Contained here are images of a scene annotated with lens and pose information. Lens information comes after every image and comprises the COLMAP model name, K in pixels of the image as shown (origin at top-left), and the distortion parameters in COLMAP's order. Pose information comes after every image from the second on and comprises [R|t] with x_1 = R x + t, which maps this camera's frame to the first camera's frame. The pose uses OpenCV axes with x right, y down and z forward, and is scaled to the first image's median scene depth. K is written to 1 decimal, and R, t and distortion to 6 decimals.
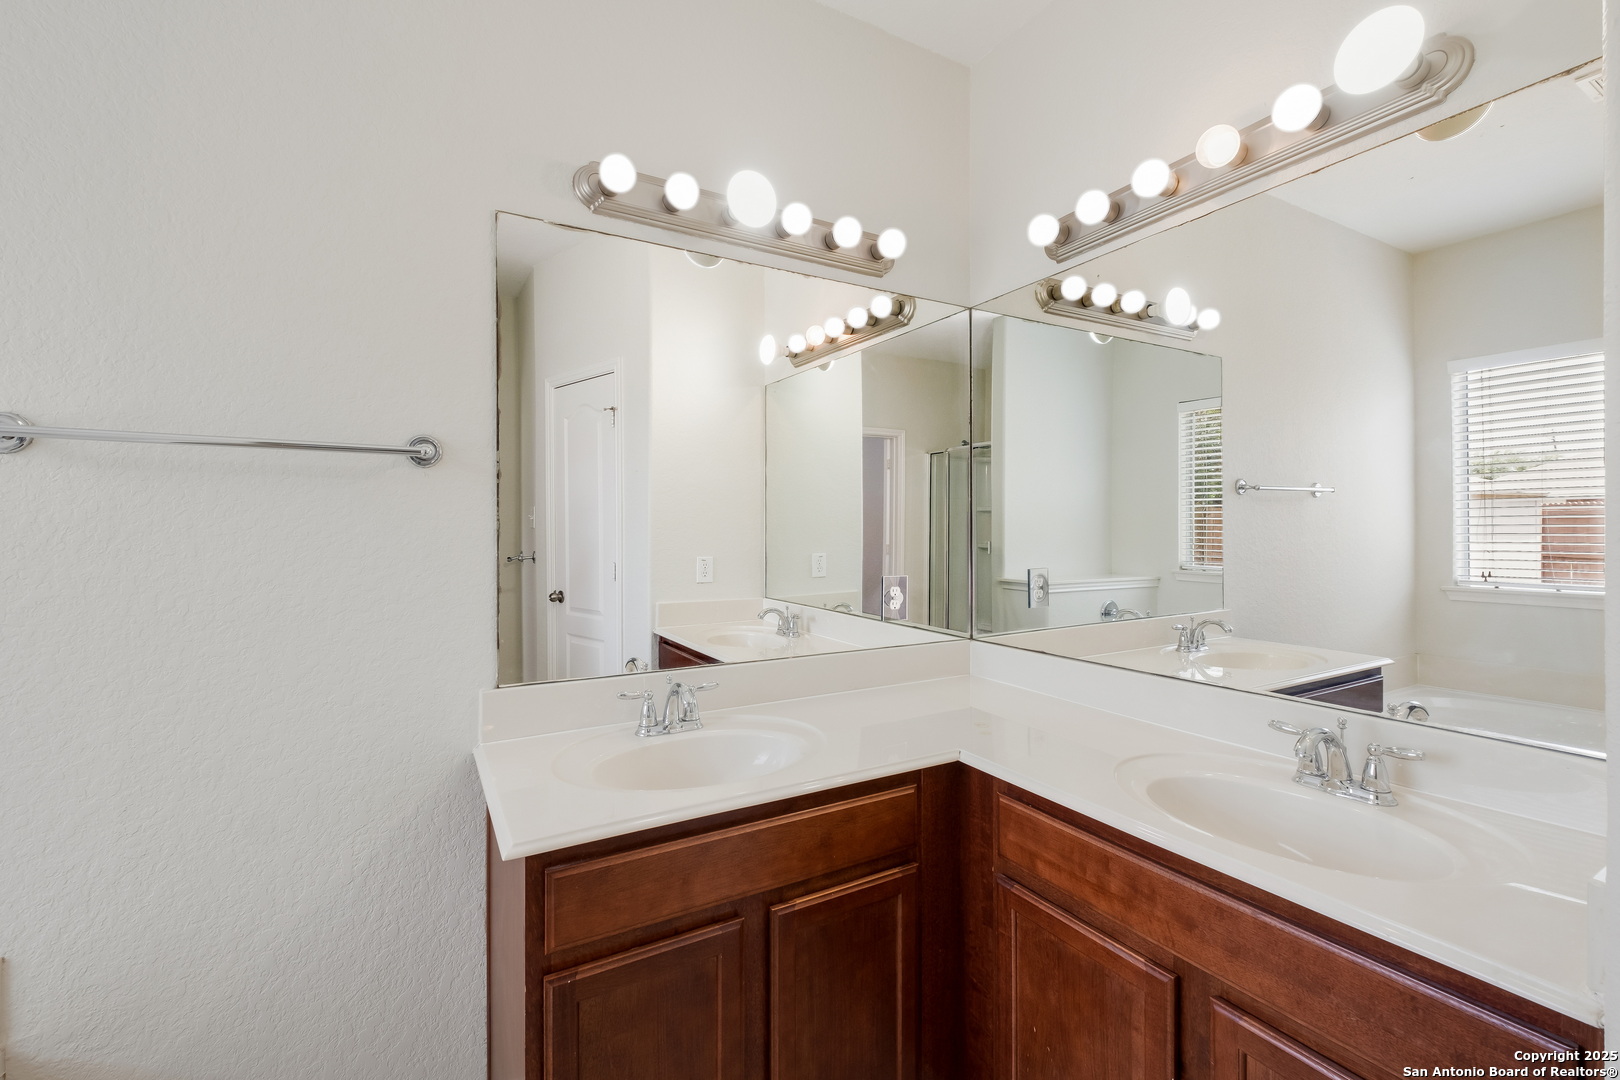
lens RADIAL K [[694.7, 0, 809.5], [0, 694.7, 524.2], [0, 0, 1]] dist [0.000095, 0.000032]
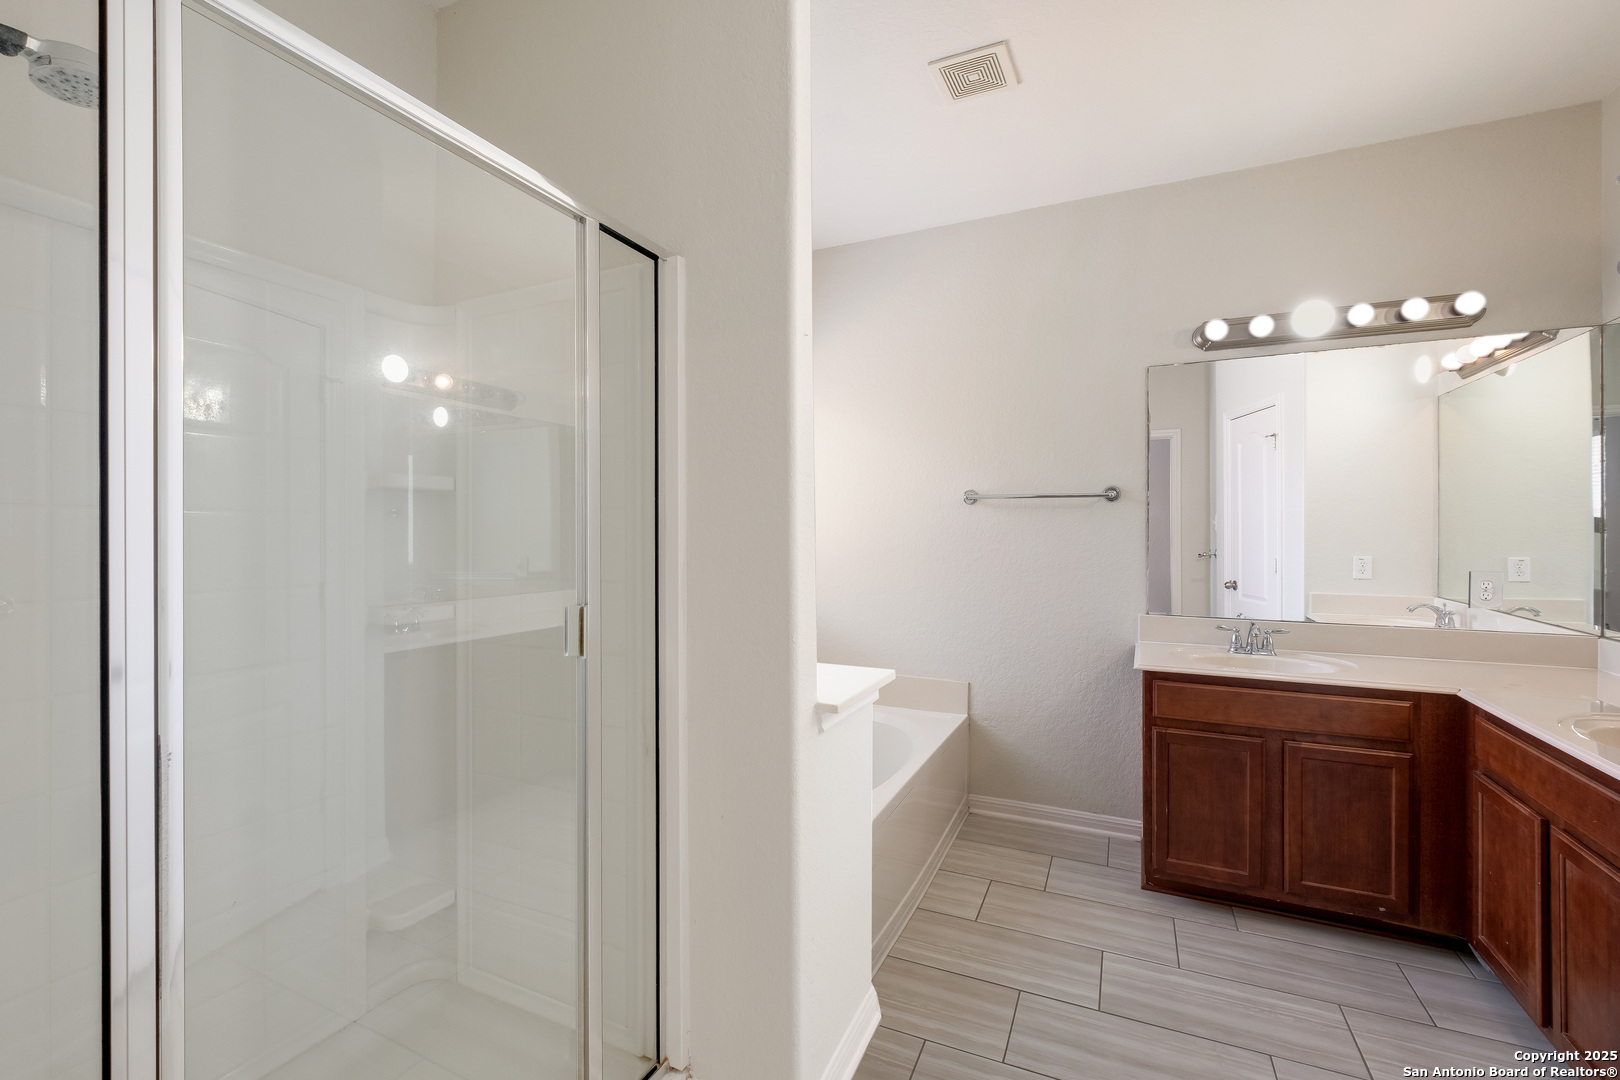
lens RADIAL K [[689.3, 0, 806.6], [0, 689.3, 535.7], [0, 0, 1]] dist [-0.000156, -0.000872]
pose [[0.559283, 0.007207, -0.828945, 0.665149], [0.004912, 0.999916, 0.012007, -0.011892], [0.828962, -0.010787, 0.559201, -0.939530]]
